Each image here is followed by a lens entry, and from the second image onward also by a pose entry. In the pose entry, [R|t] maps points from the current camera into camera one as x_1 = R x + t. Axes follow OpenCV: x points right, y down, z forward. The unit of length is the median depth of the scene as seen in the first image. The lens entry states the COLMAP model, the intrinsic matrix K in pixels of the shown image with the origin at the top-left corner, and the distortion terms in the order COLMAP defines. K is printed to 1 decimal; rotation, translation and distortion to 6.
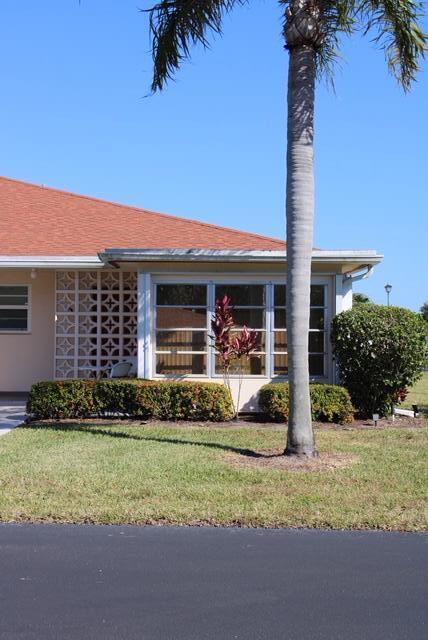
lens RADIAL K [[1065.0, 0, 214.0], [0, 1065.0, 320.0], [0, 0, 1]] dist [-0.006202, 0.118376]
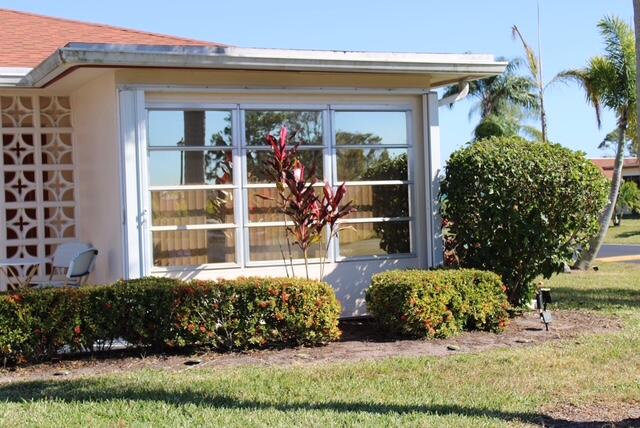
lens RADIAL K [[1065.0, 0, 320.0], [0, 1065.0, 214.0], [0, 0, 1]] dist [-0.006202, 0.118376]
pose [[0.920244, -0.040754, 0.389218, -0.203362], [0.030321, 0.998998, 0.032912, 0.006343], [-0.390169, -0.018486, 0.920558, 0.457175]]
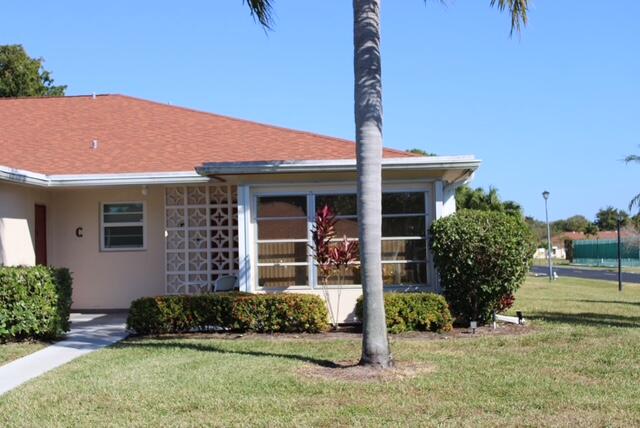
lens RADIAL K [[1065.0, 0, 320.0], [0, 1065.0, 214.0], [0, 0, 1]] dist [-0.006202, 0.118376]
pose [[0.997049, -0.031092, -0.070183, 0.078120], [0.029780, 0.999363, -0.019660, 0.004284], [0.070749, 0.017512, 0.997340, 0.010897]]
